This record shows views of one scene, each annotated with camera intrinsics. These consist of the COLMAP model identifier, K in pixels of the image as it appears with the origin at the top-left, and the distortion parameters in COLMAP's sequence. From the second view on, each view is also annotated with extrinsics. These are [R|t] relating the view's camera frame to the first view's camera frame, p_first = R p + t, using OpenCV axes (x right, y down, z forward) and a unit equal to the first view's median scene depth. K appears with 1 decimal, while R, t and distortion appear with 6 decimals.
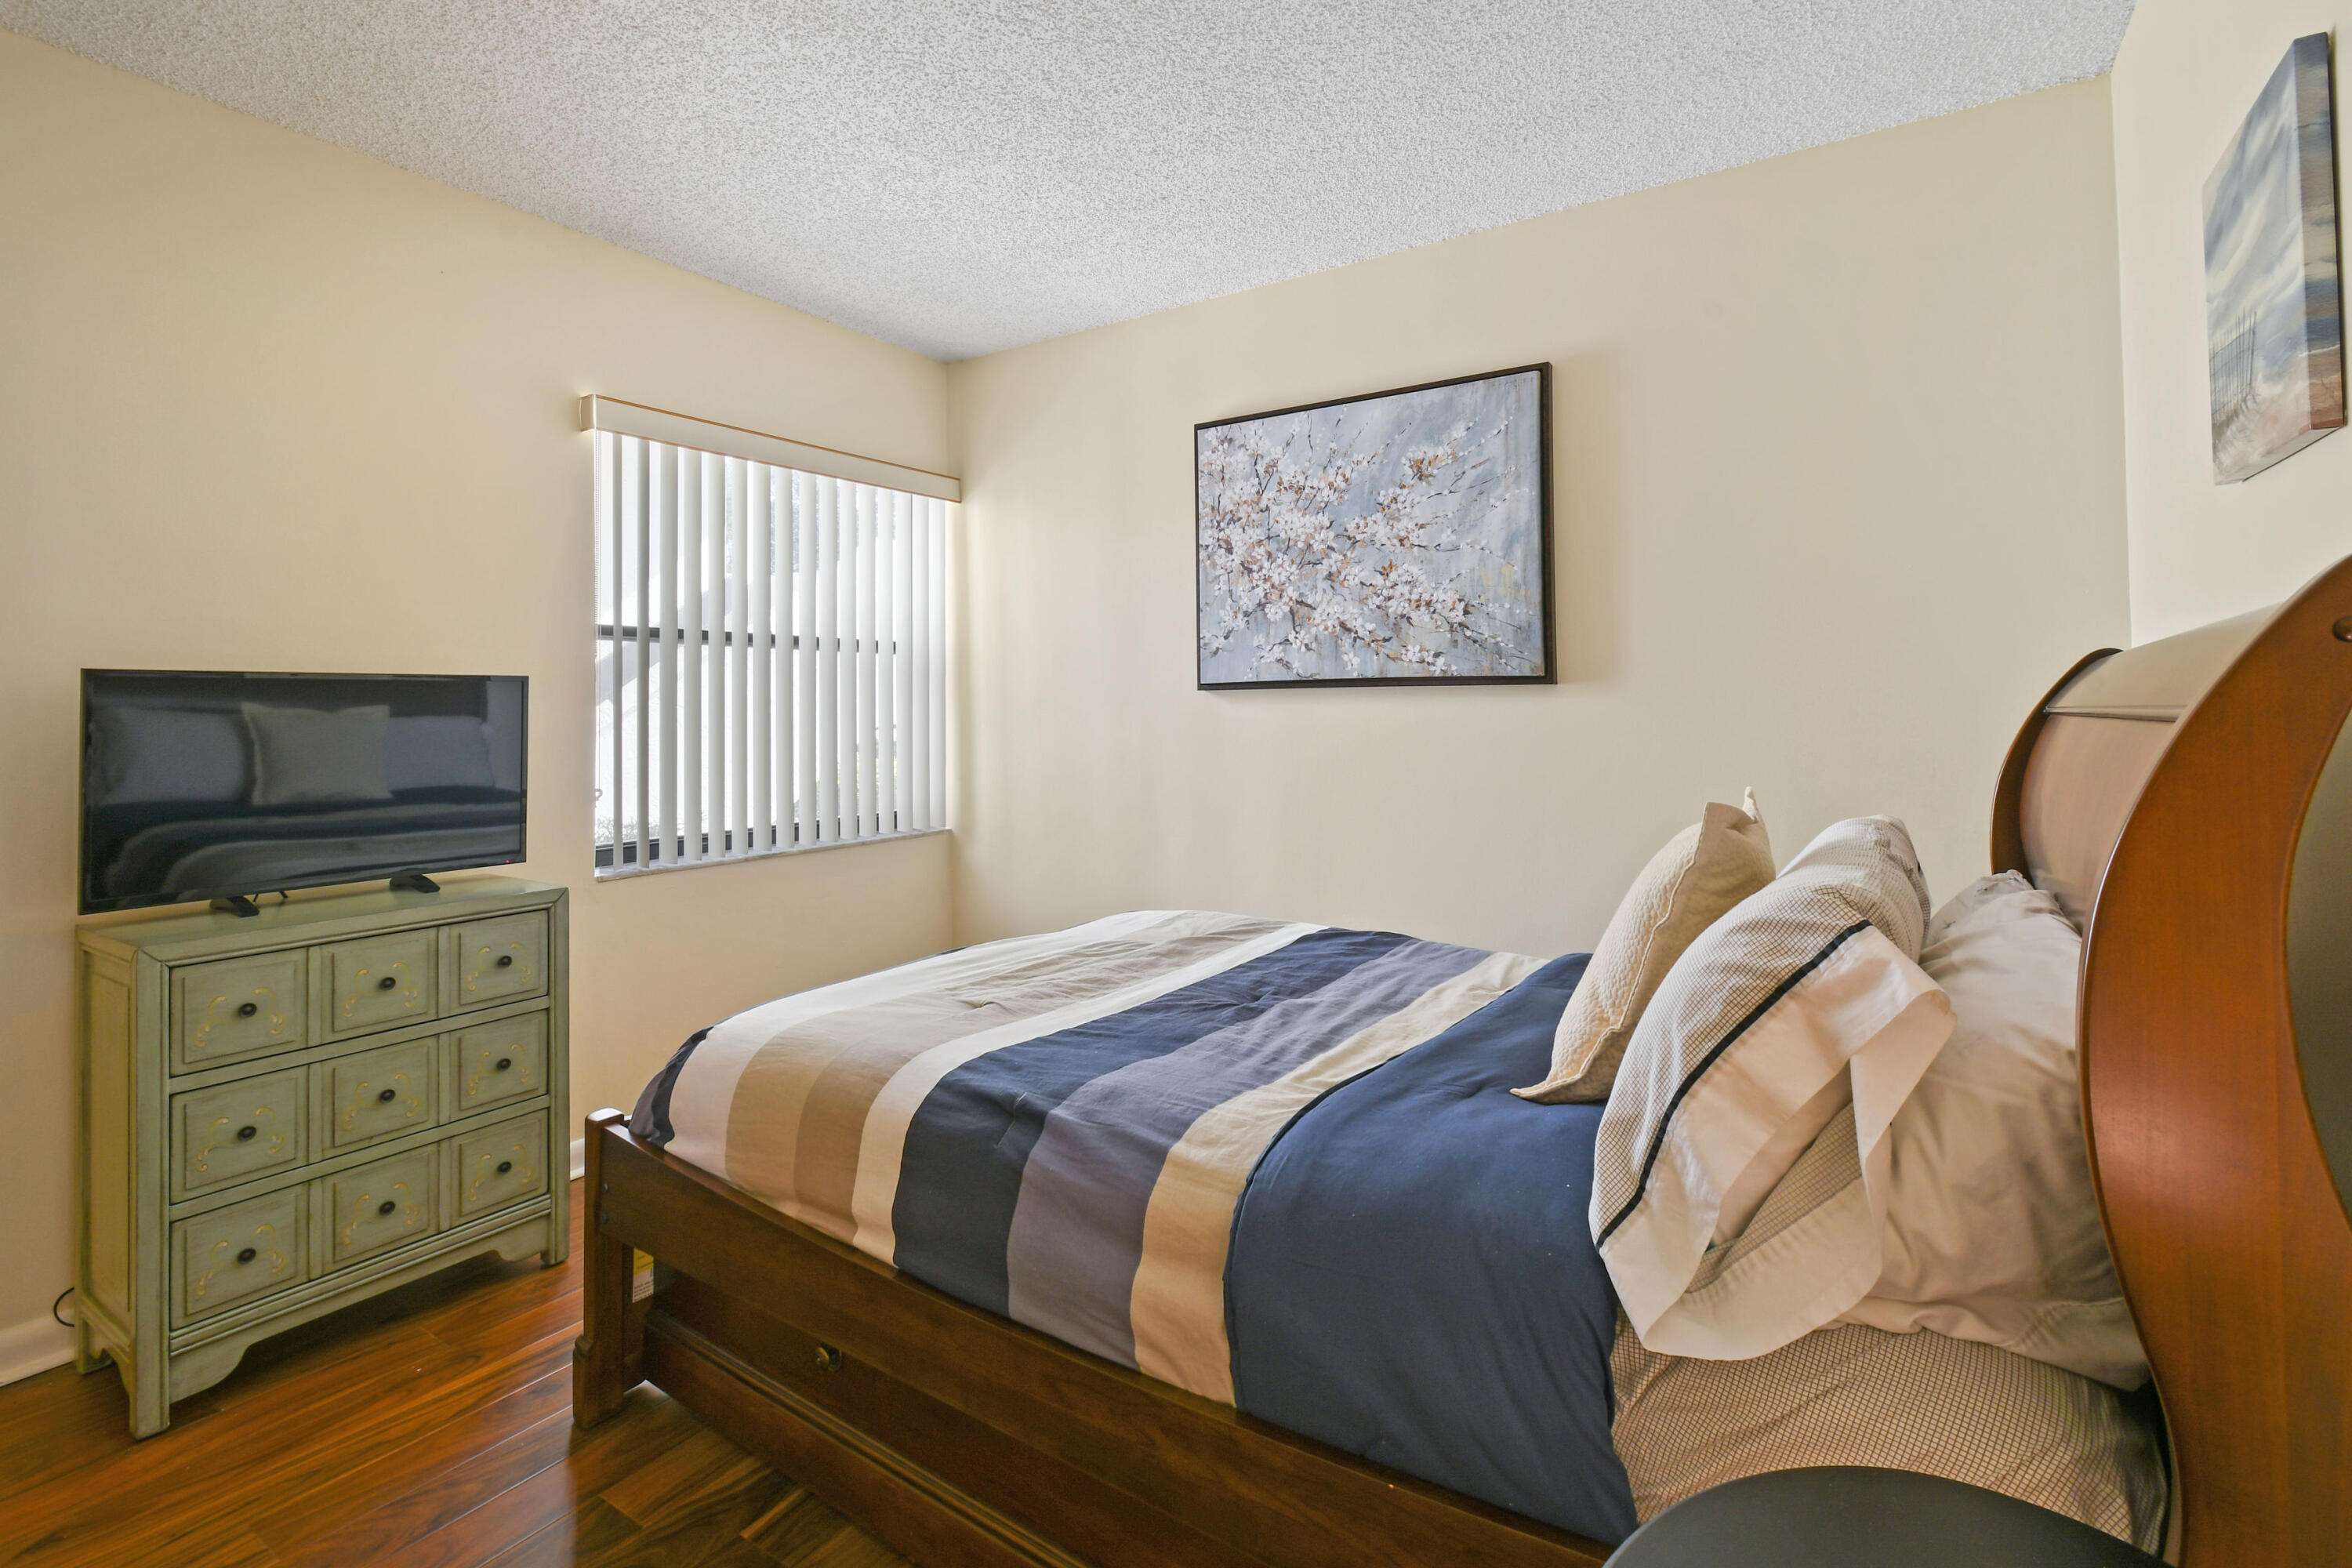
lens RADIAL K [[1076.5, 0, 1208.9], [0, 1076.5, 697.1], [0, 0, 1]] dist [0.000405, 0.000277]
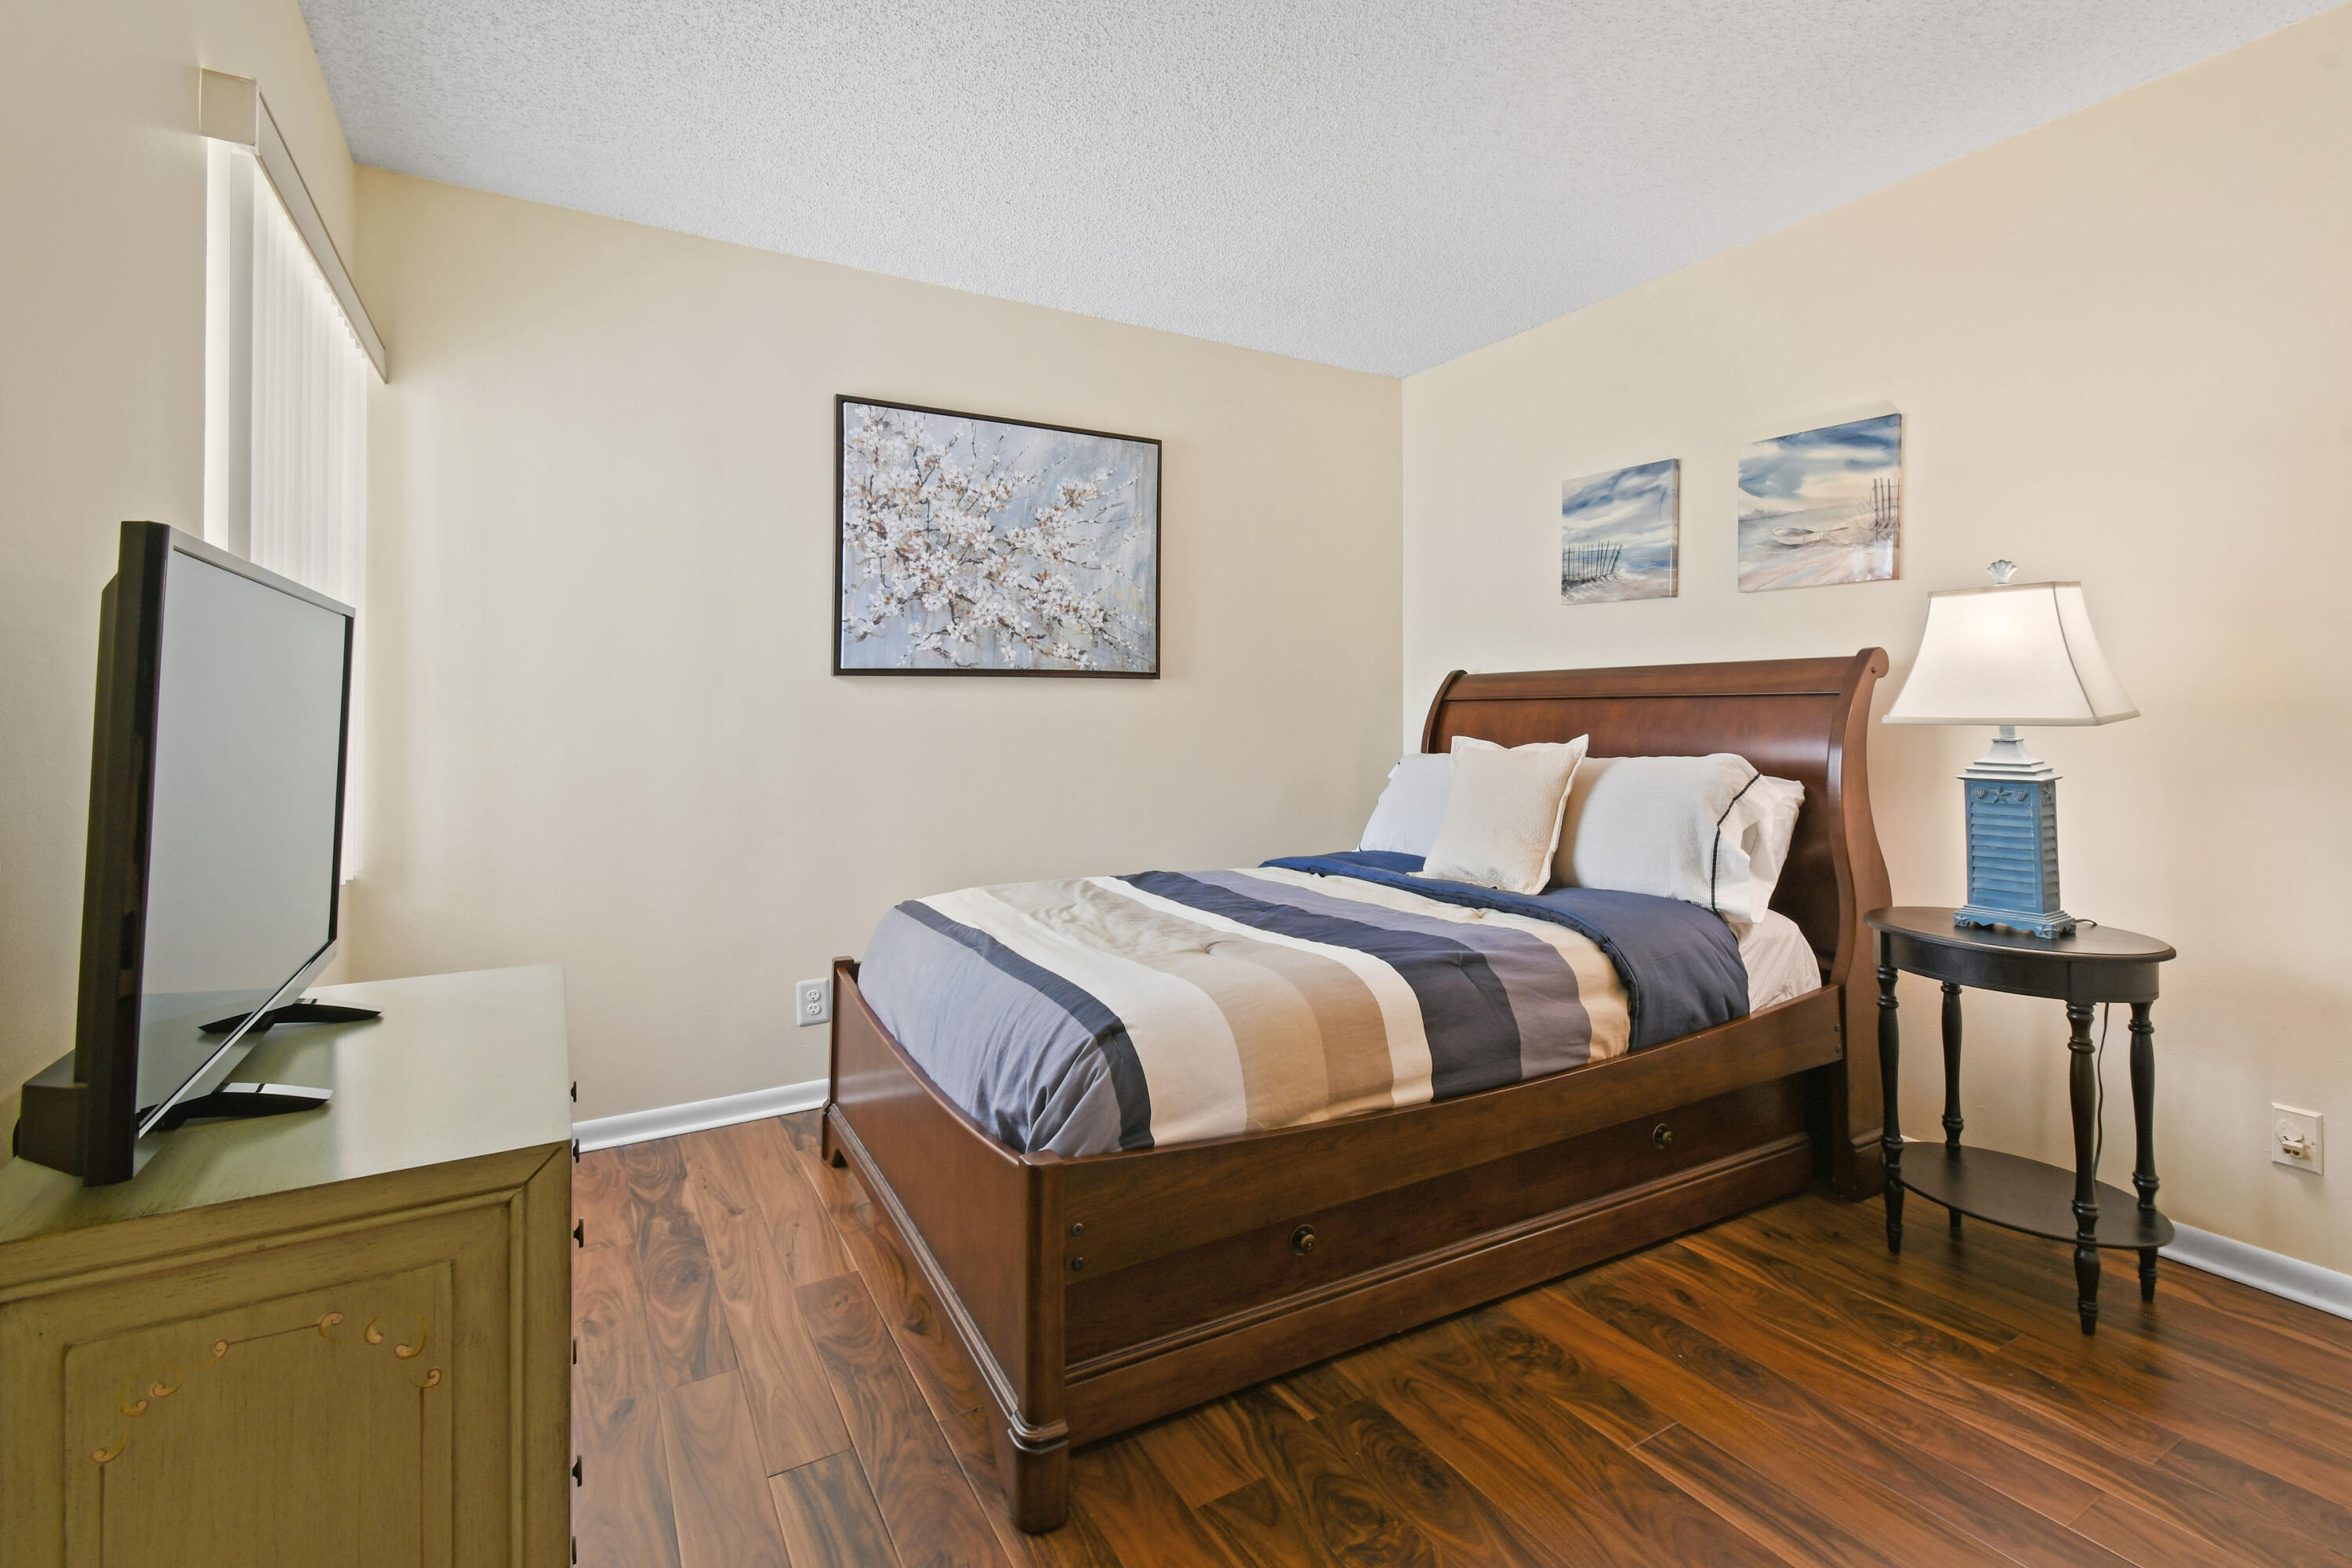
lens RADIAL K [[1076.5, 0, 1208.9], [0, 1076.5, 697.1], [0, 0, 1]] dist [0.000405, 0.000277]
pose [[0.445785, 0.011744, 0.895063, -0.768801], [-0.009478, 0.999920, -0.008400, 0.019002], [-0.895090, -0.004739, 0.445861, 0.307662]]
